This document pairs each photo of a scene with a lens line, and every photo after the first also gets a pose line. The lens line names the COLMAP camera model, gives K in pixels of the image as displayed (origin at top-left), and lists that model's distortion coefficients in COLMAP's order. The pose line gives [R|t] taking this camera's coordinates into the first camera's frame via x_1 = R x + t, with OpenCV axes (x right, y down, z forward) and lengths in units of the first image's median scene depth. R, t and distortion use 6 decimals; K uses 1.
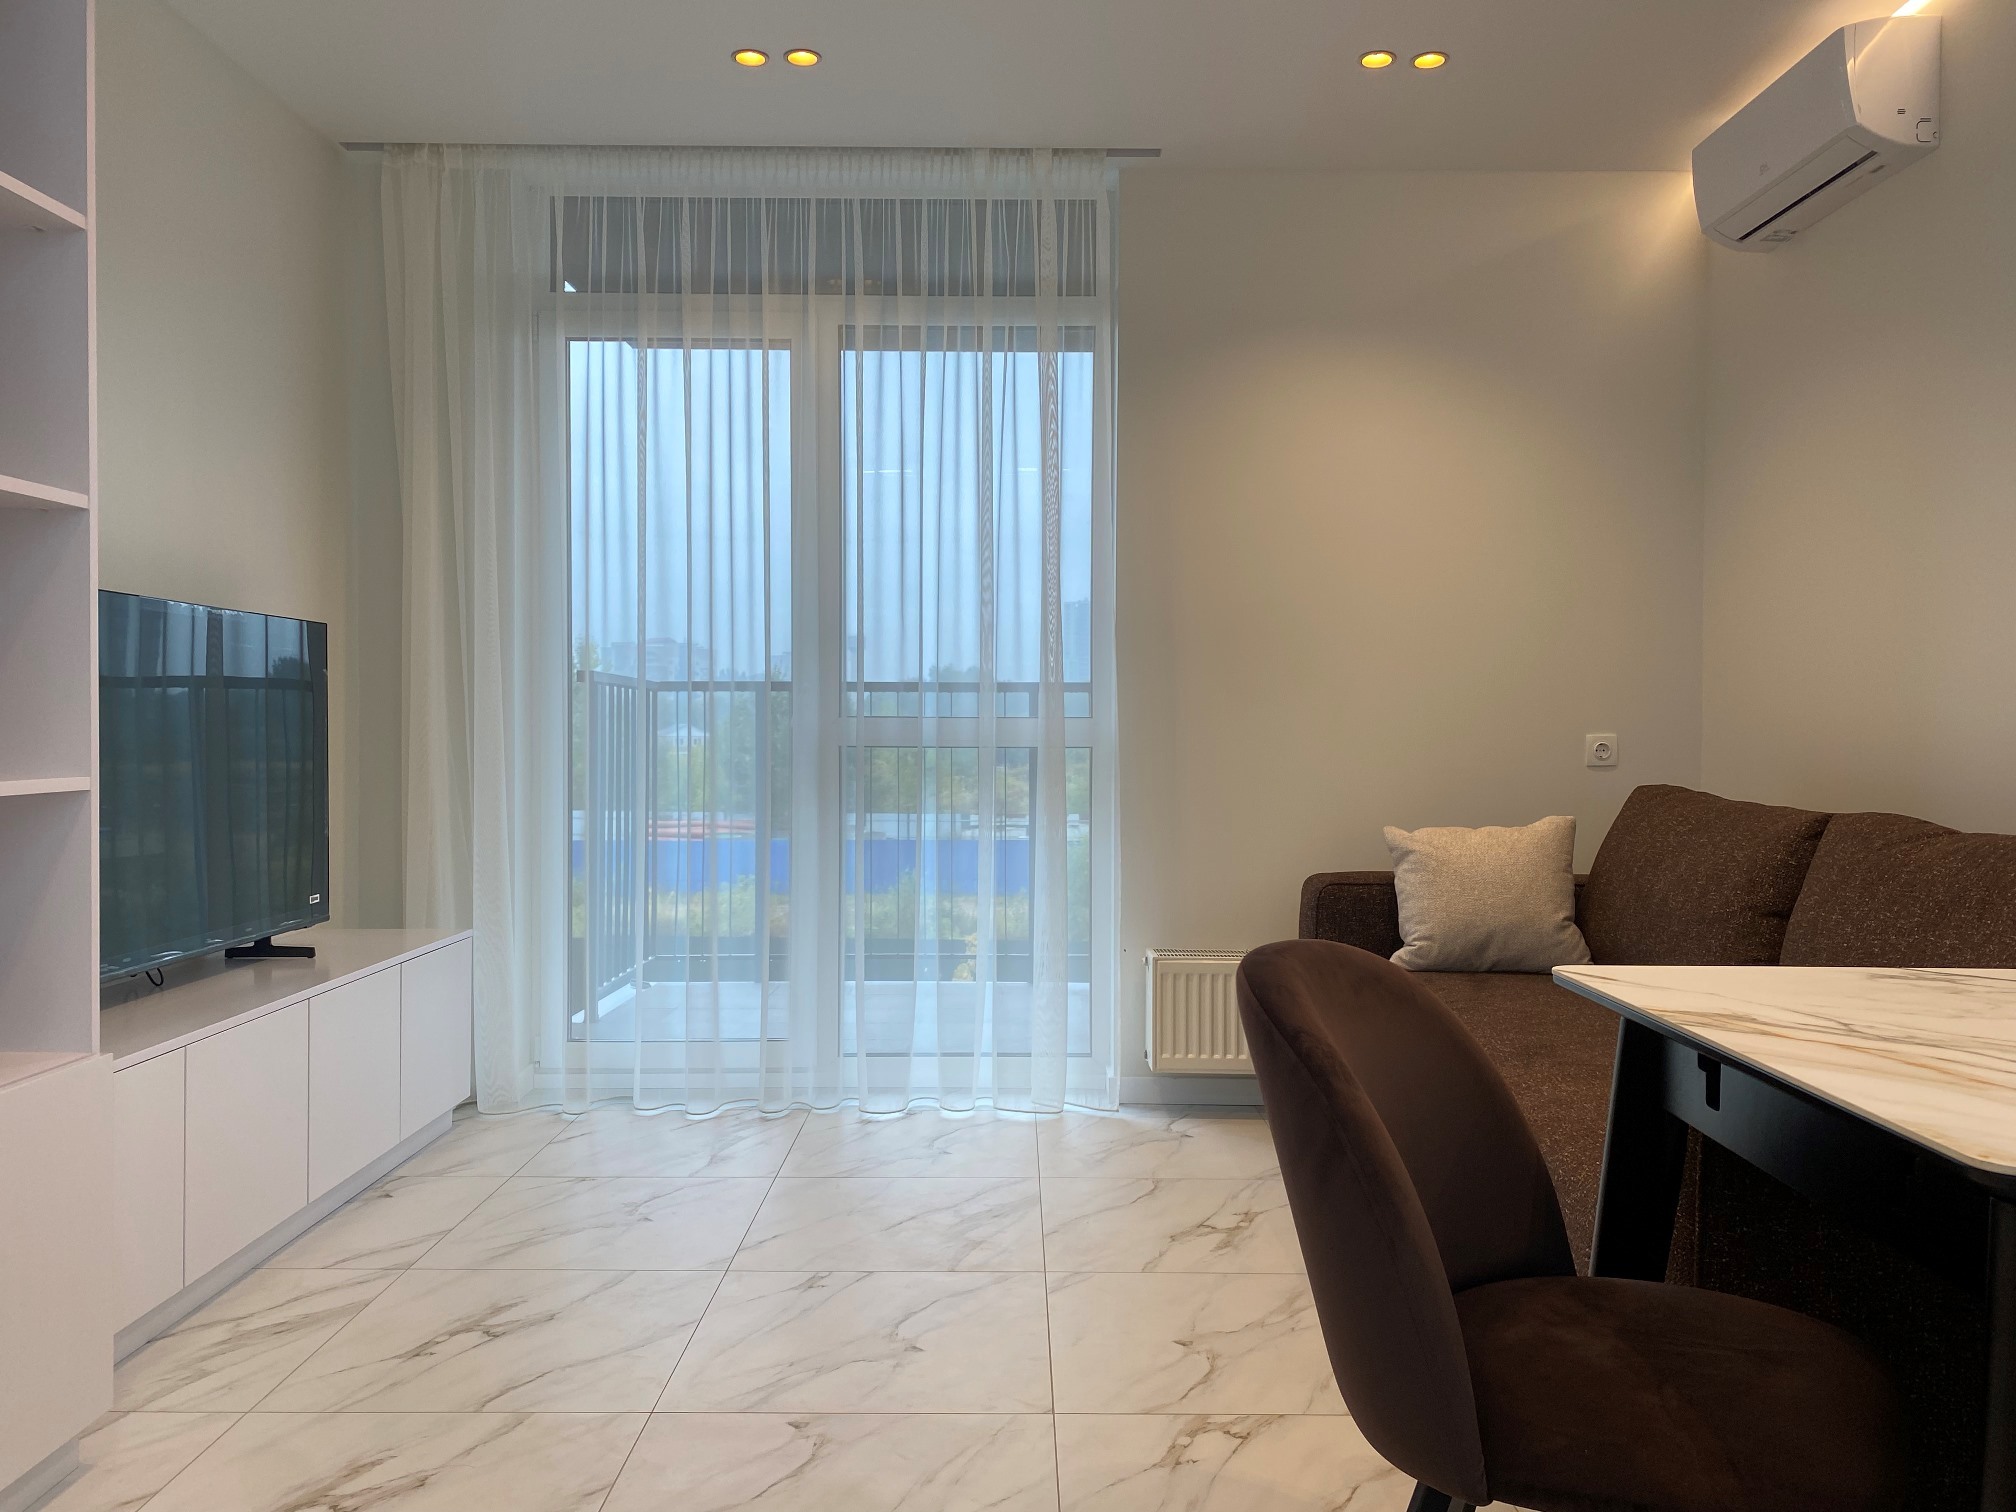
lens RADIAL K [[1539.4, 0, 1007.4], [0, 1539.4, 744.7], [0, 0, 1]] dist [0.010153, 0.007741]
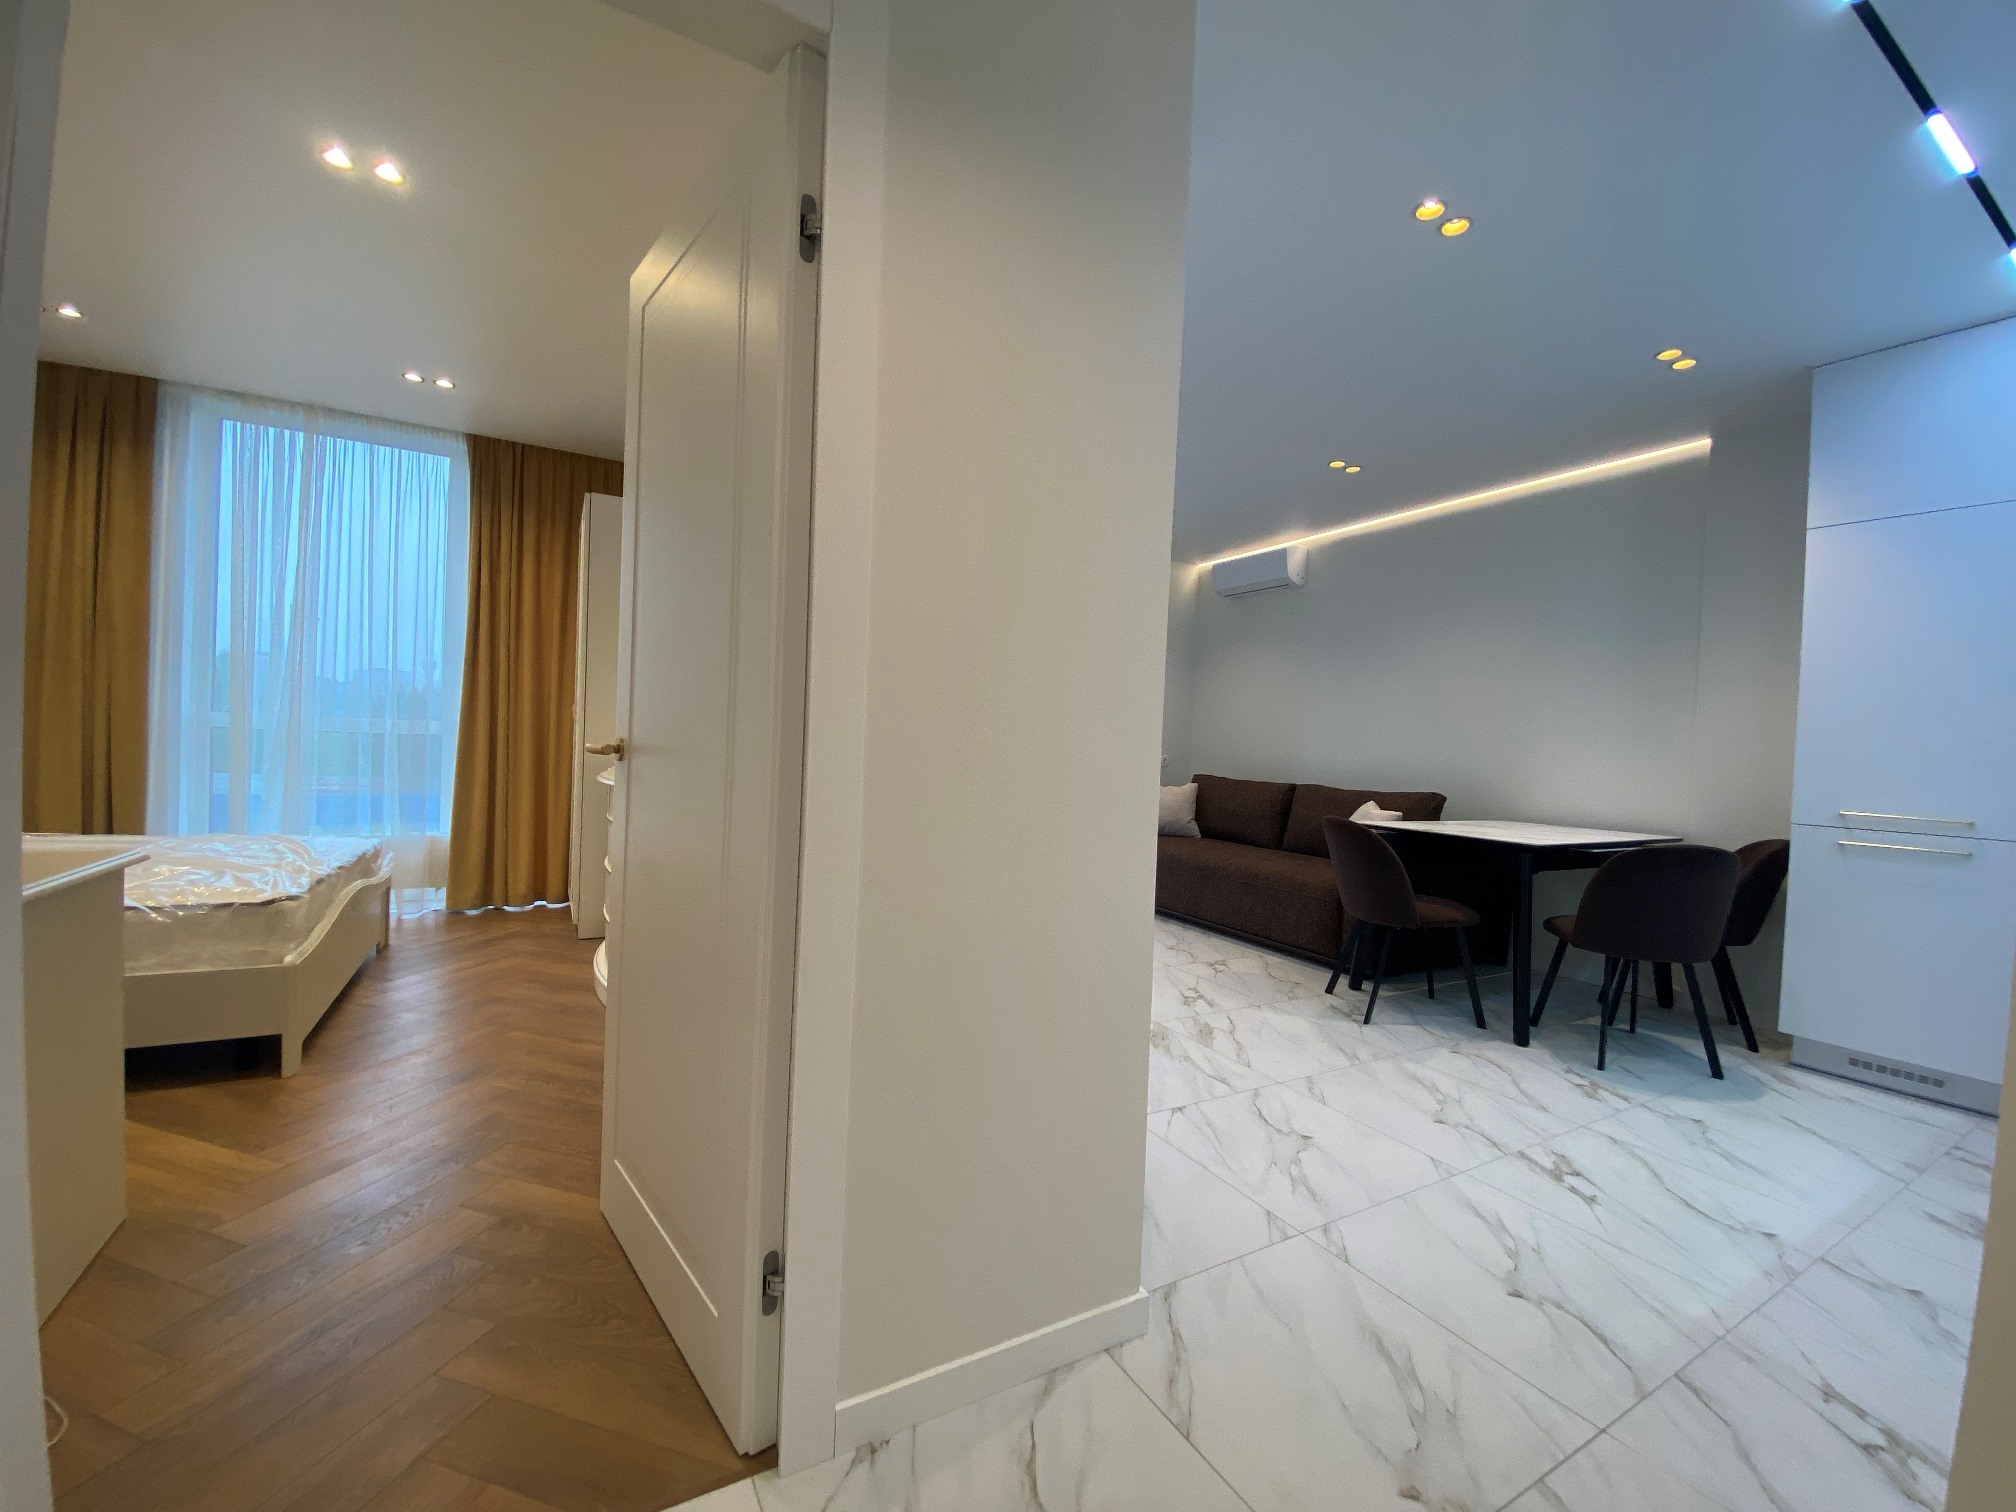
lens RADIAL K [[811.7, 0, 1007.0], [0, 811.7, 756.7], [0, 0, 1]] dist [0.031459, -0.030090]
pose [[0.868967, 0.023169, 0.494327, -0.729678], [-0.032385, 0.999425, 0.010086, -0.010393], [-0.493809, -0.024774, 0.869217, -0.202621]]
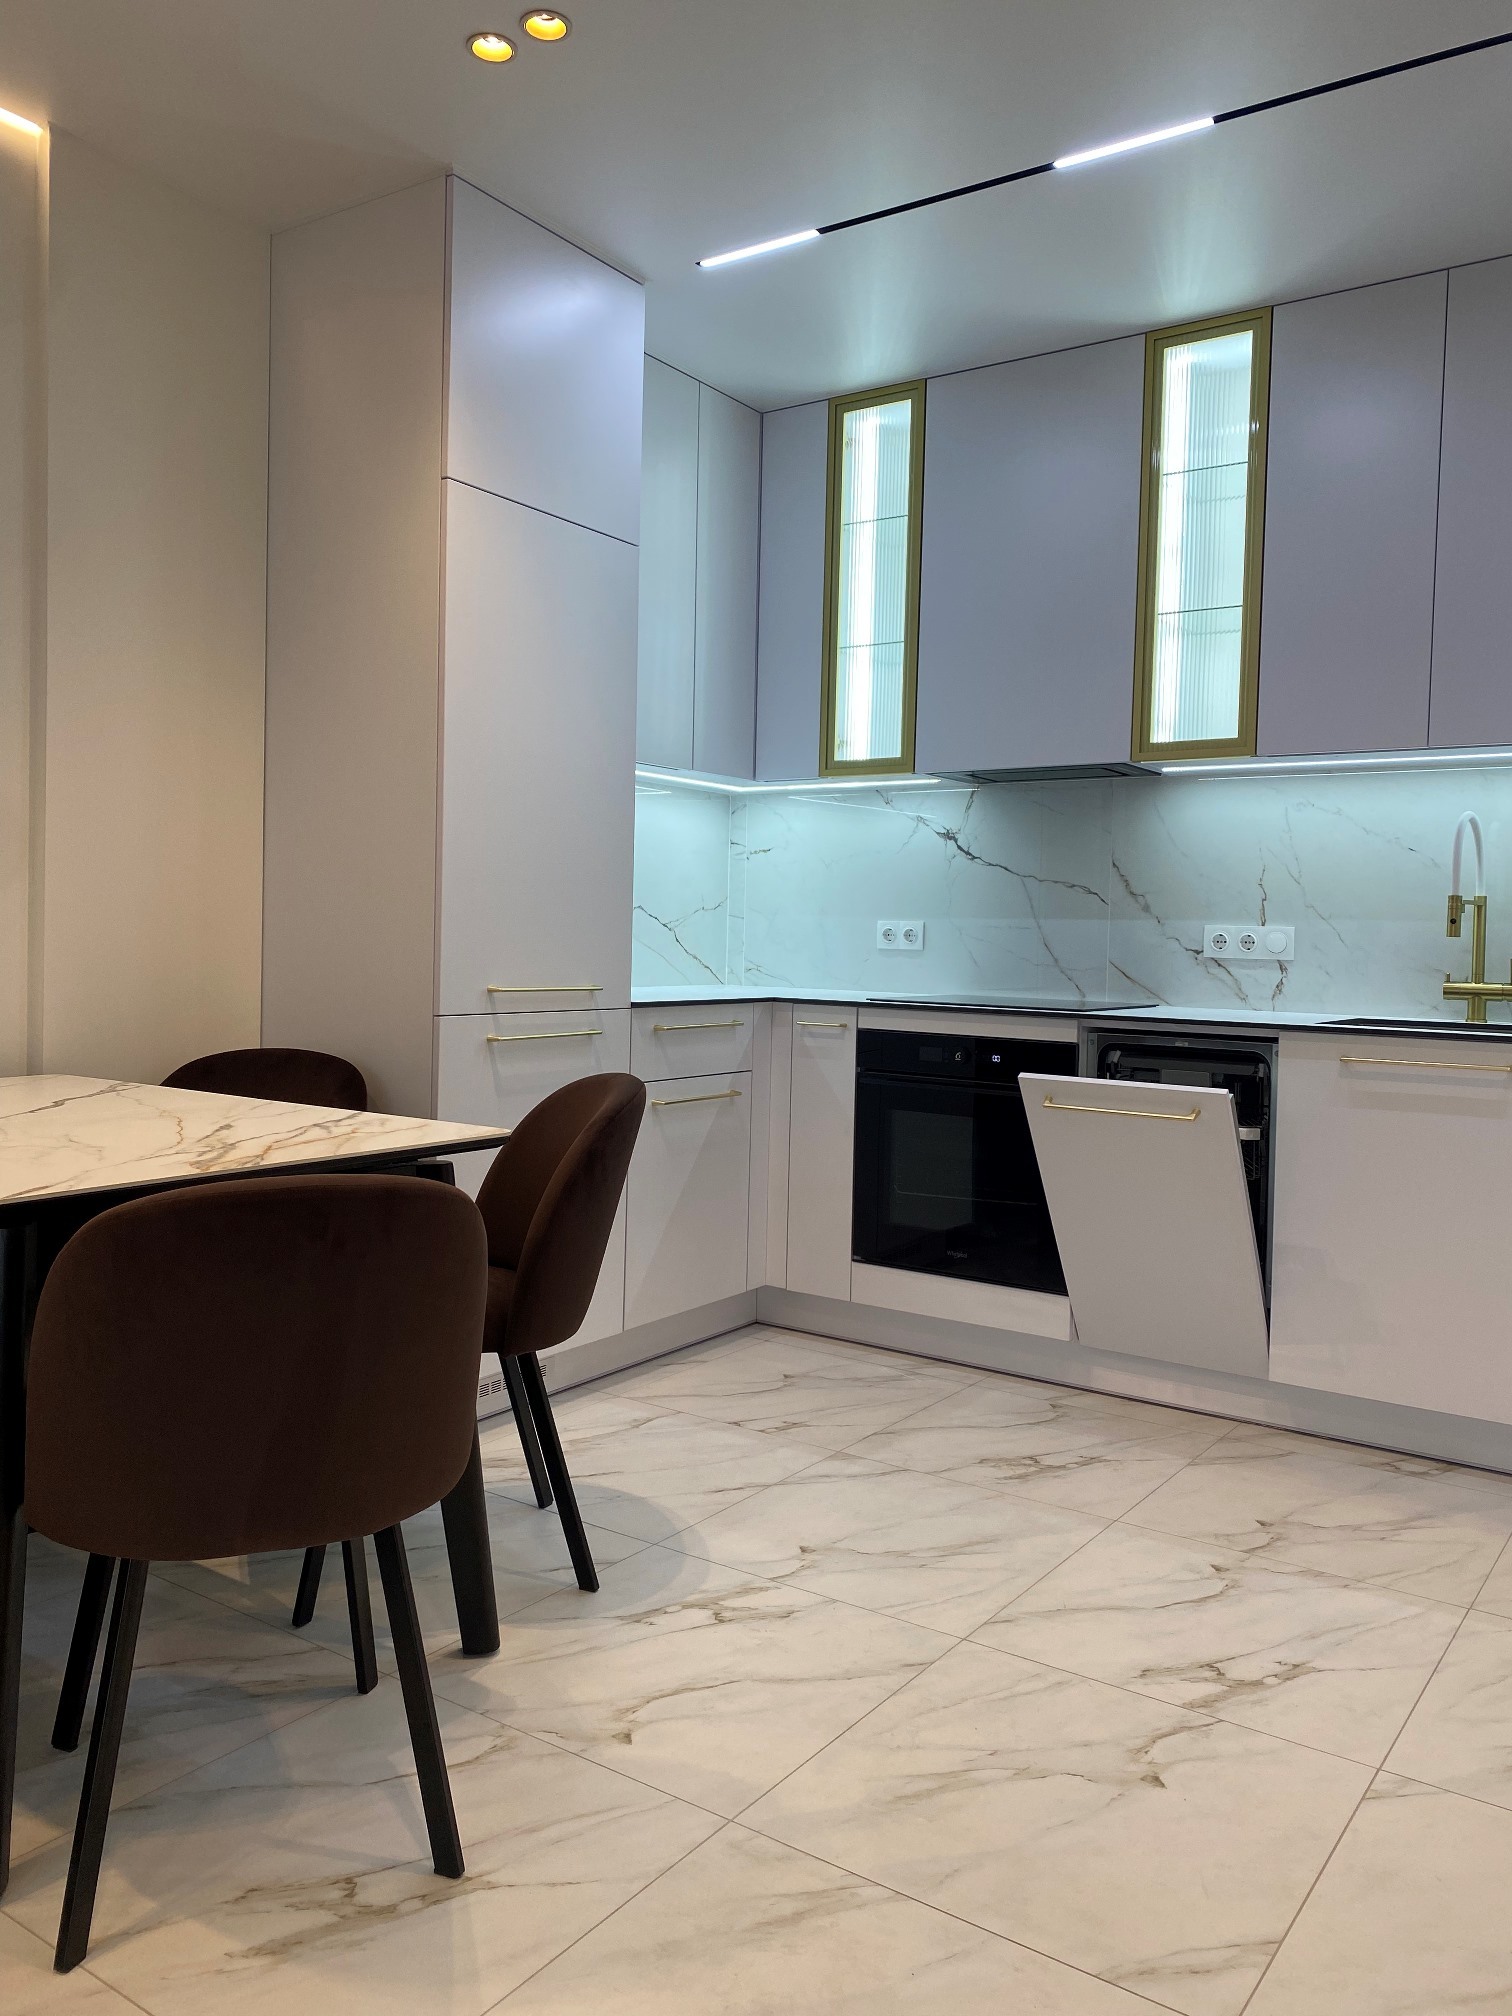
lens RADIAL K [[1534.1, 0, 775.4], [0, 1534.1, 978.7], [0, 0, 1]] dist [0.099135, -0.135892]
pose [[-0.827294, -0.040178, 0.560331, -0.273411], [-0.022159, 0.998997, 0.038915, -0.019033], [-0.561332, 0.019778, -0.827354, 0.721931]]
